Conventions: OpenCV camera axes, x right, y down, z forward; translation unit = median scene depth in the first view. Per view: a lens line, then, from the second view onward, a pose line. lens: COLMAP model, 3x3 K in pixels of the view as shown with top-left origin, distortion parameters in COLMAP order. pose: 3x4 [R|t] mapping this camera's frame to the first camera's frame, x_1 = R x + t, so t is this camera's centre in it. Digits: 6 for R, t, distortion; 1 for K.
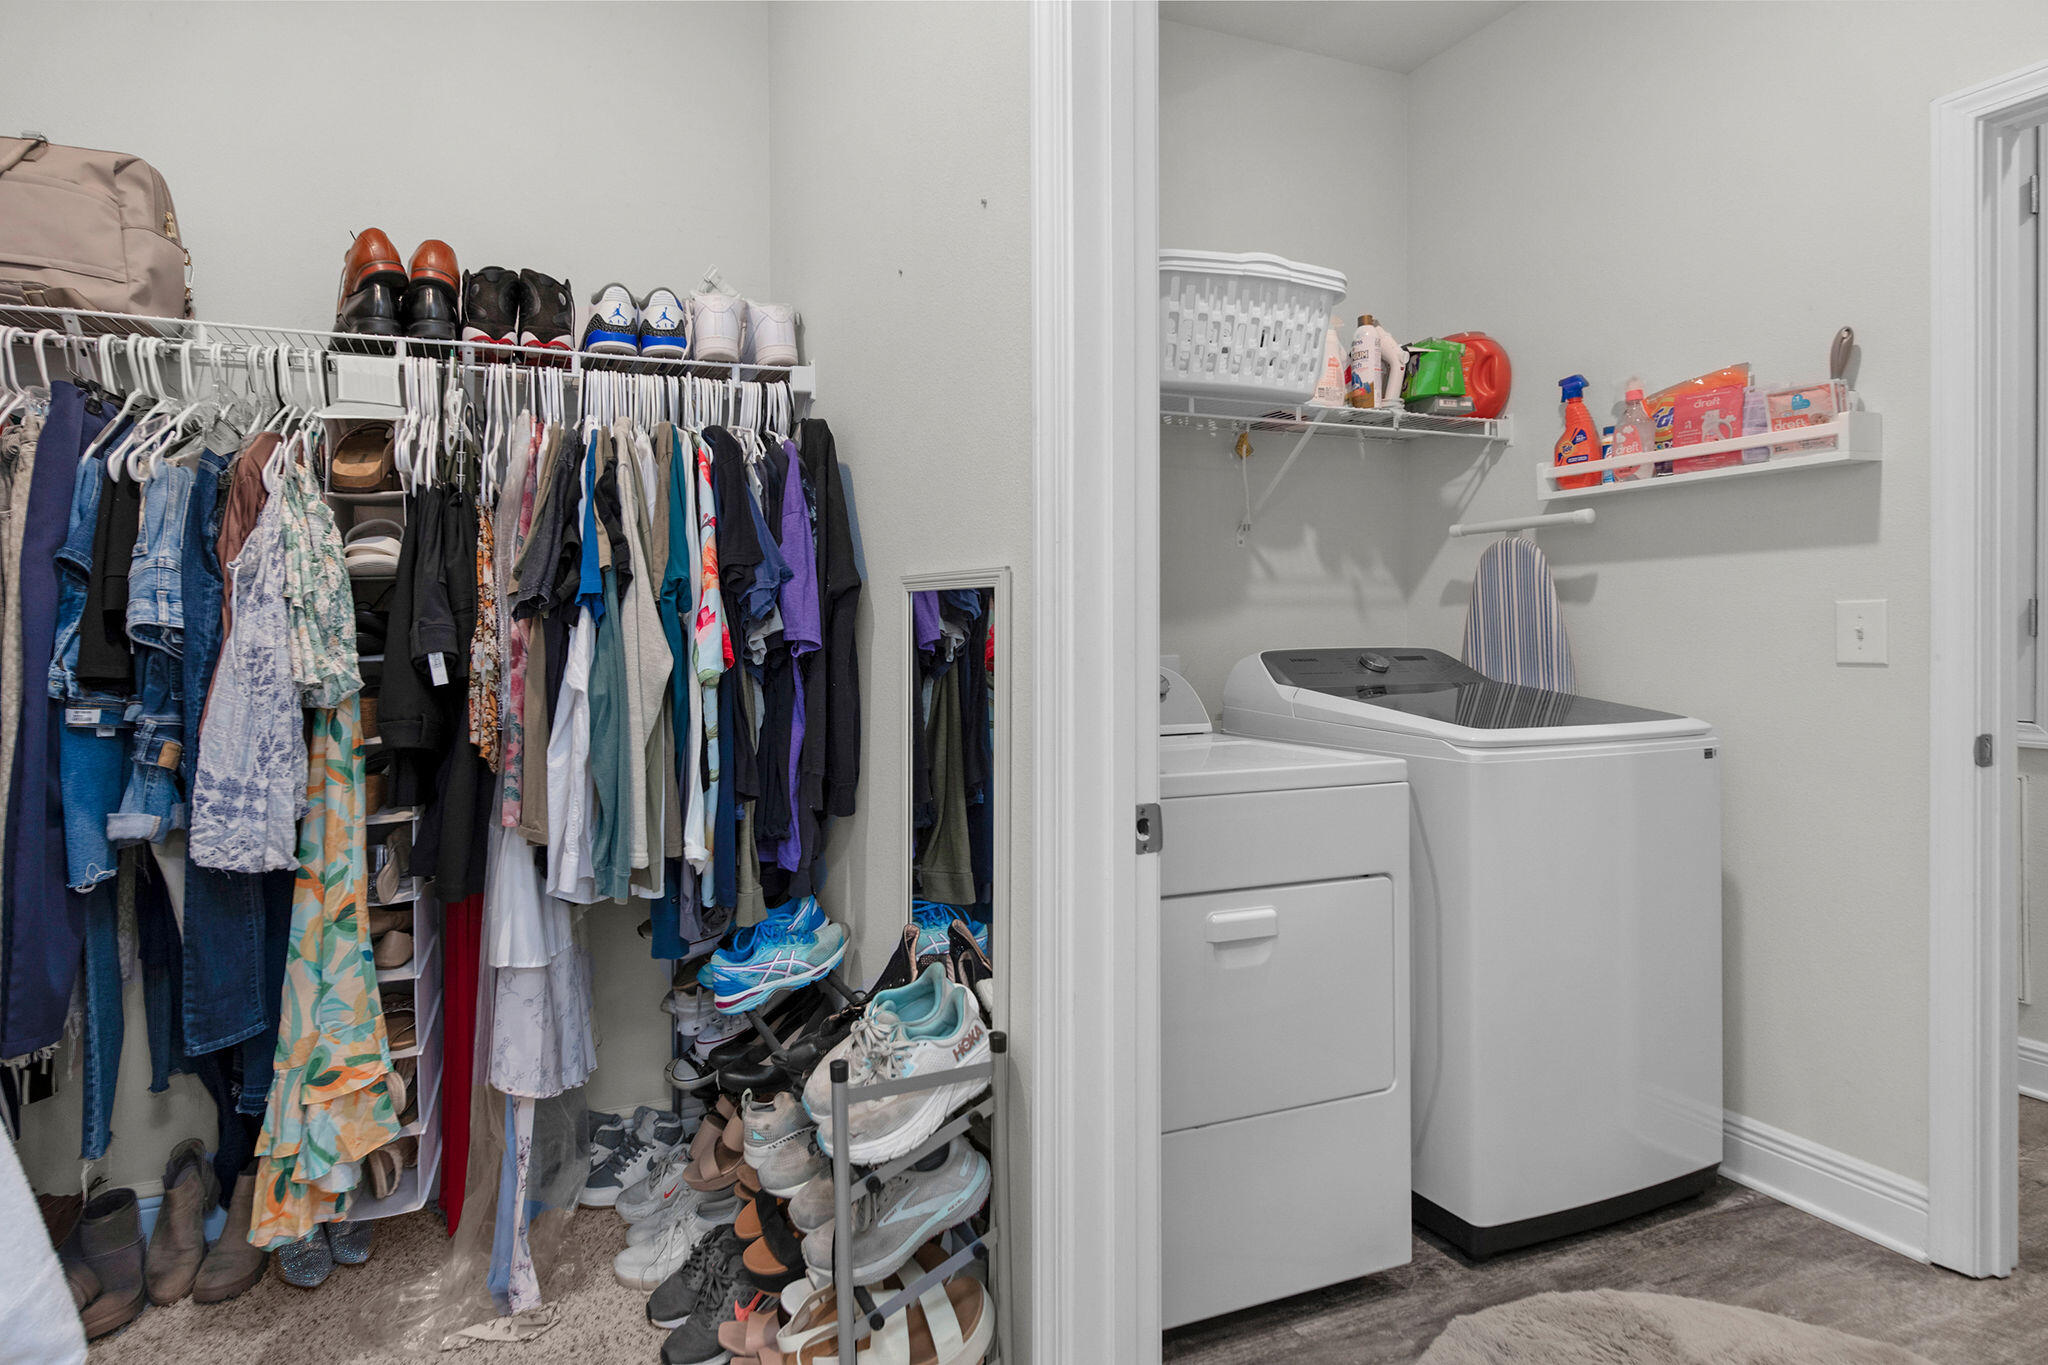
lens RADIAL K [[834.5, 0, 973.8], [0, 834.5, 644.0], [0, 0, 1]] dist [-0.001878, -0.000006]
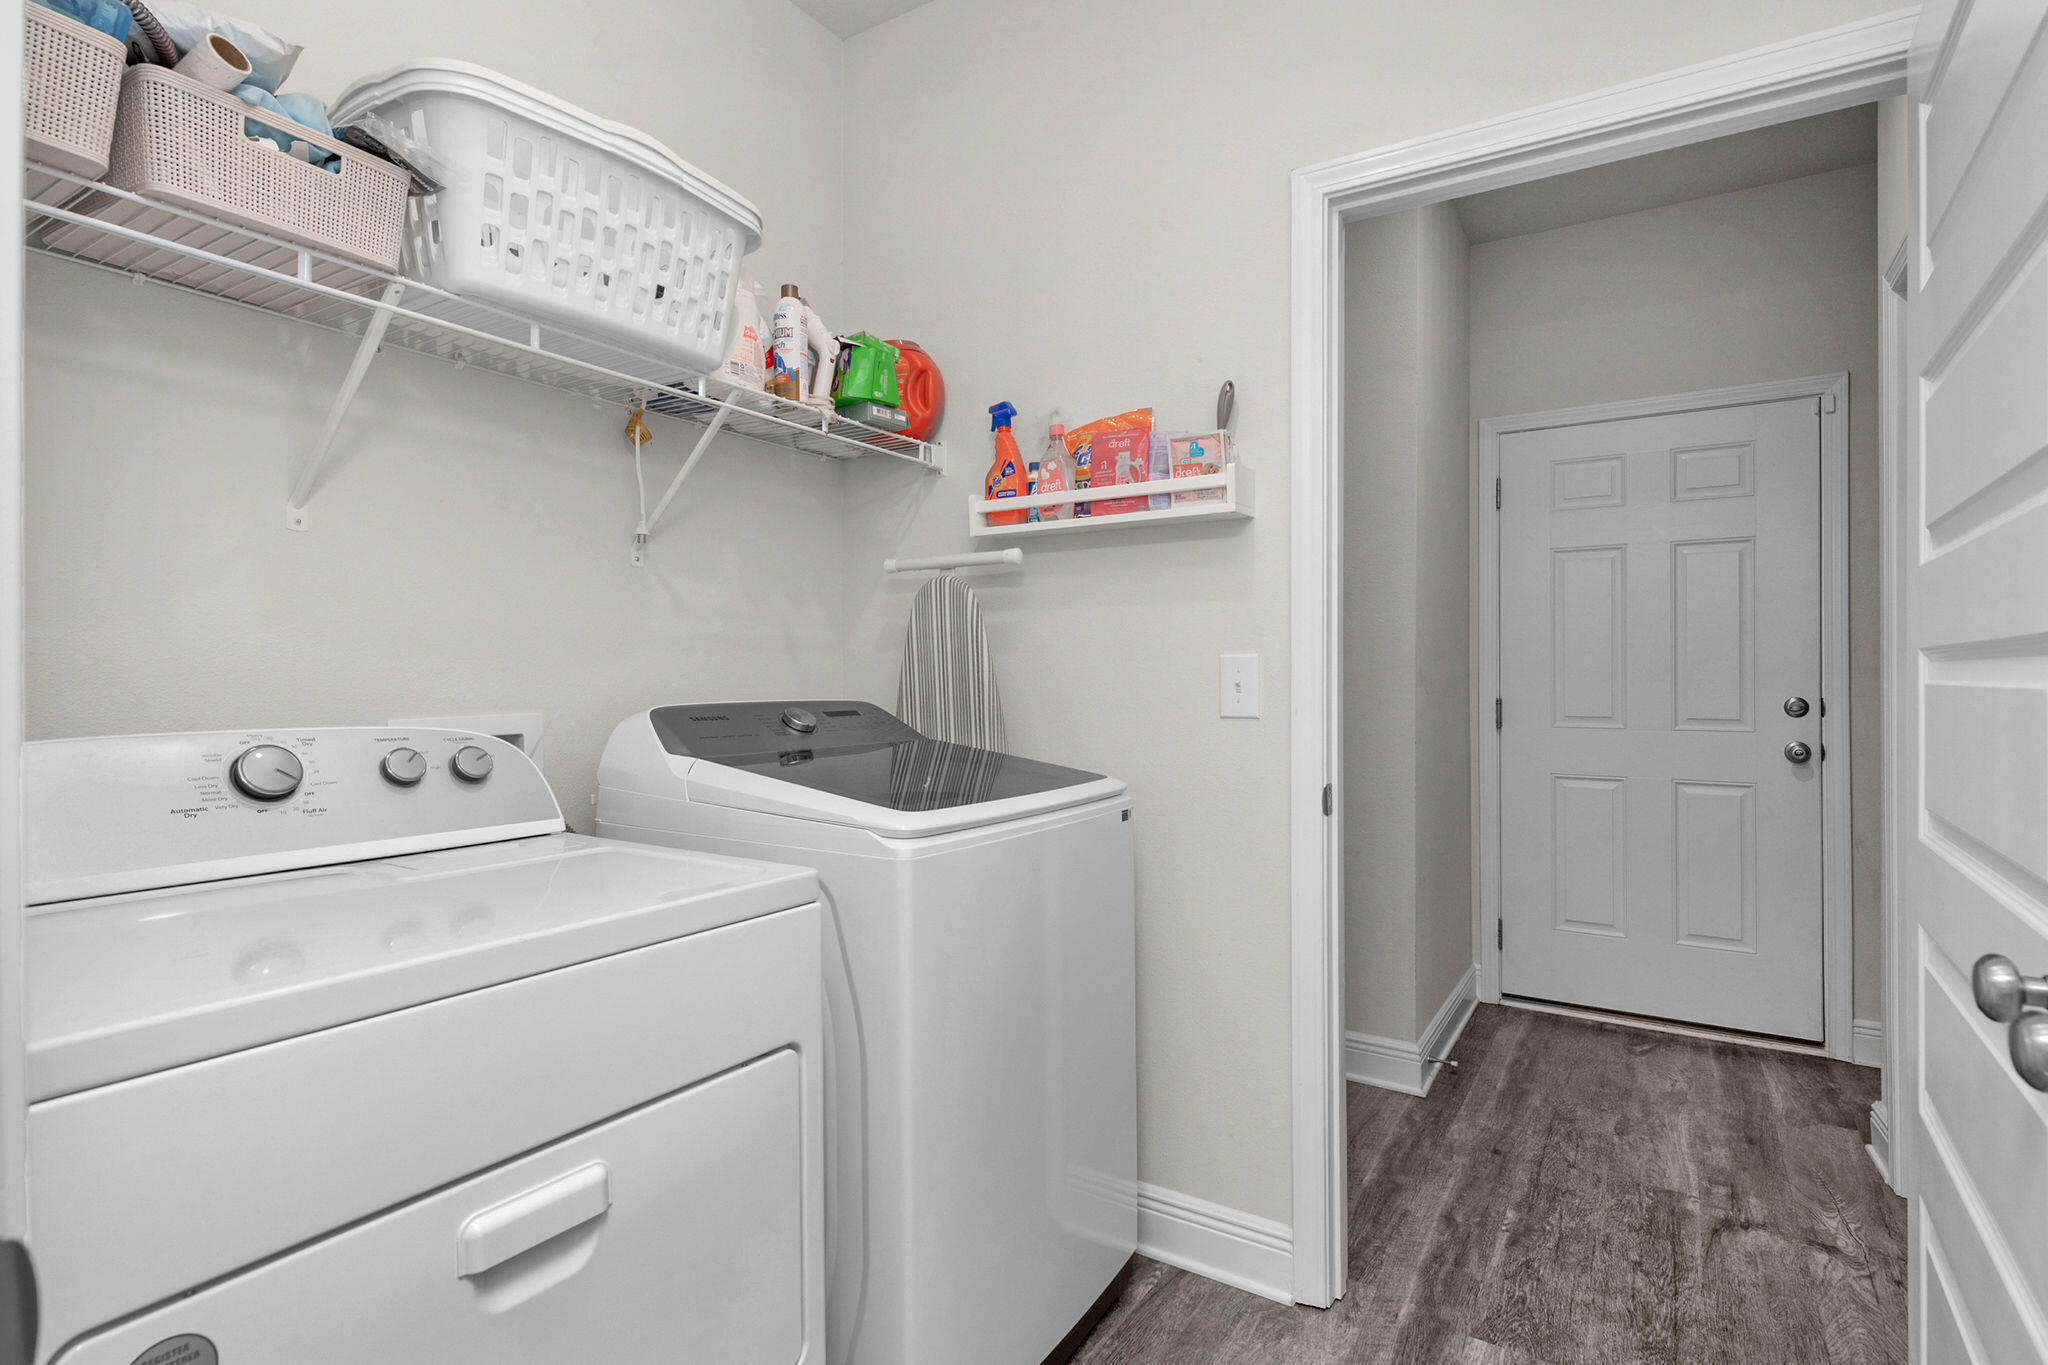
lens RADIAL K [[1004.9, 0, 1045.6], [0, 1004.9, 683.5], [0, 0, 1]] dist [0.003049, -0.000774]
pose [[0.781533, 0.004492, 0.623848, 0.079011], [0.002604, 0.999942, -0.010462, -0.002970], [-0.623859, 0.009801, 0.781476, 0.126058]]
